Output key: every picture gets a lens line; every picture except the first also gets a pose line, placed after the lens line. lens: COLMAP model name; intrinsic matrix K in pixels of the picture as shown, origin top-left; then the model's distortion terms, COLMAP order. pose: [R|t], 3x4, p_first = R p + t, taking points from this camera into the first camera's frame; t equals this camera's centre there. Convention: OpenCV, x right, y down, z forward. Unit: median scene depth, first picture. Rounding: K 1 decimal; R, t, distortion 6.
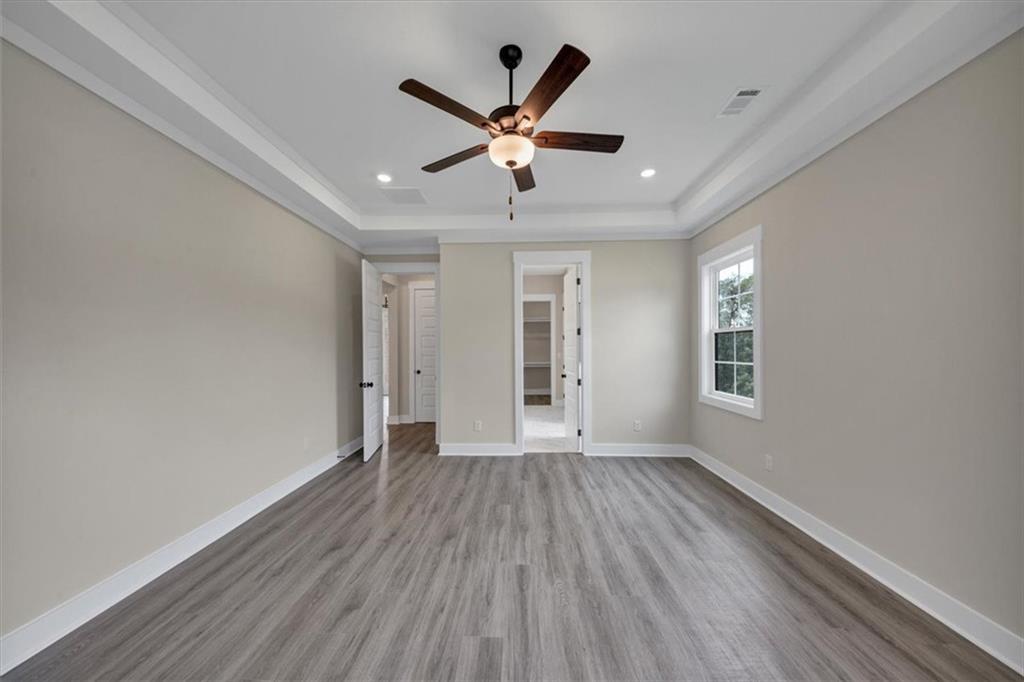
lens RADIAL K [[359.0, 0, 514.6], [0, 359.0, 352.3], [0, 0, 1]] dist [0.022917, -0.000067]
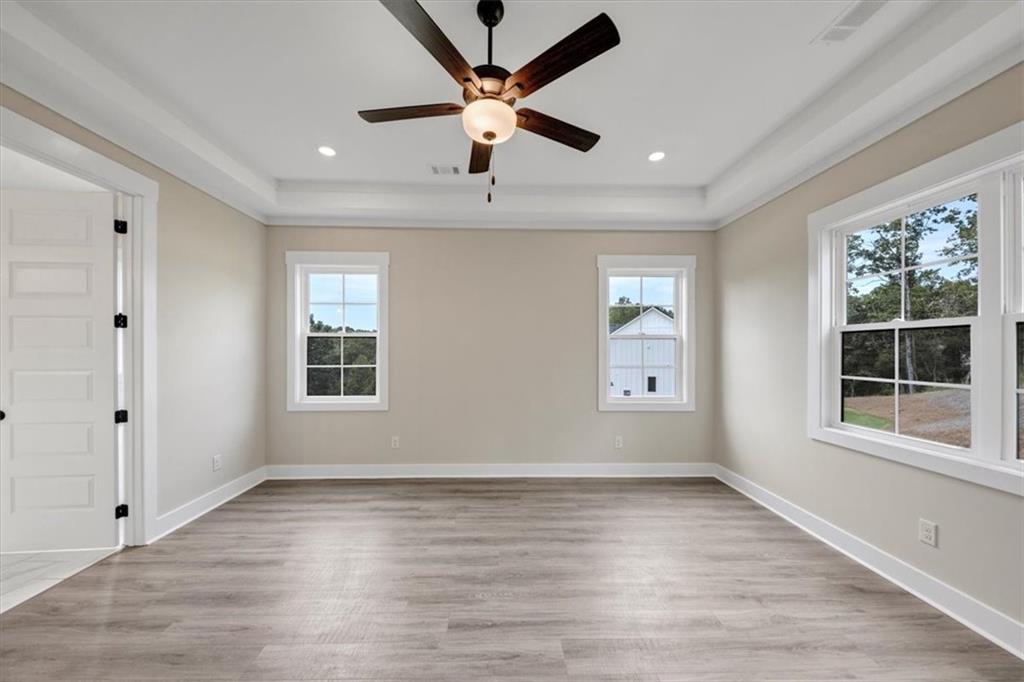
lens RADIAL K [[358.6, 0, 508.9], [0, 358.6, 355.1], [0, 0, 1]] dist [0.015992, -0.000114]
pose [[-0.061381, -0.009194, 0.998072, -0.751760], [0.010902, 0.999892, 0.009882, -0.012722], [-0.998055, 0.011487, -0.061275, 0.882141]]
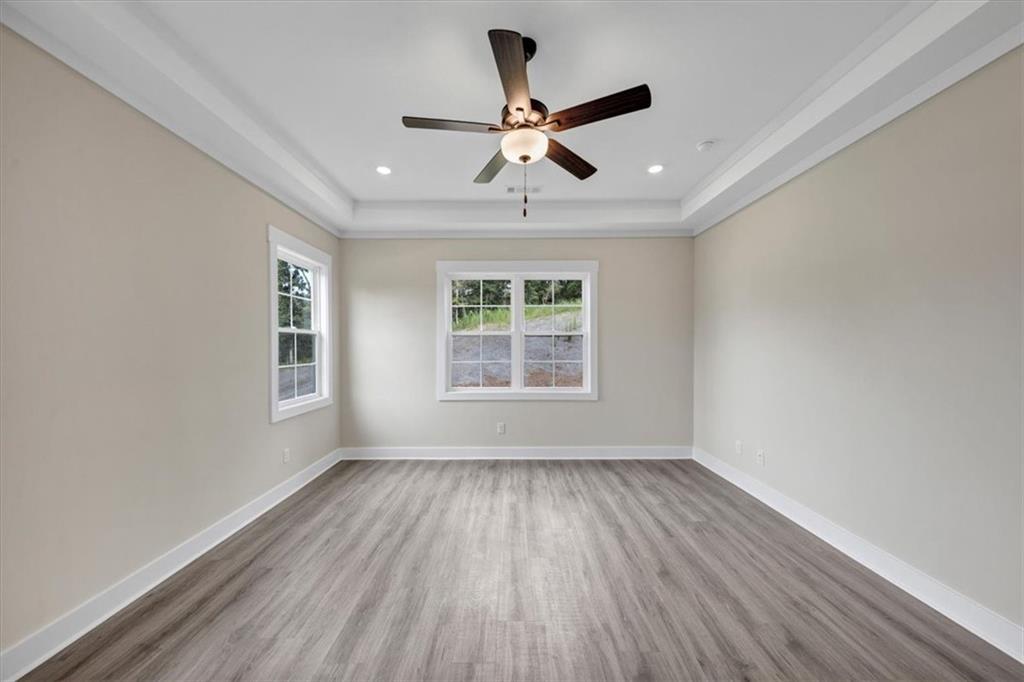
lens RADIAL K [[359.0, 0, 514.6], [0, 359.0, 352.3], [0, 0, 1]] dist [0.022917, -0.000067]
pose [[-0.999450, 0.006669, -0.032485, 0.045958], [0.005664, 0.999506, 0.030915, -0.028212], [0.032675, 0.030714, -0.998994, 1.729201]]
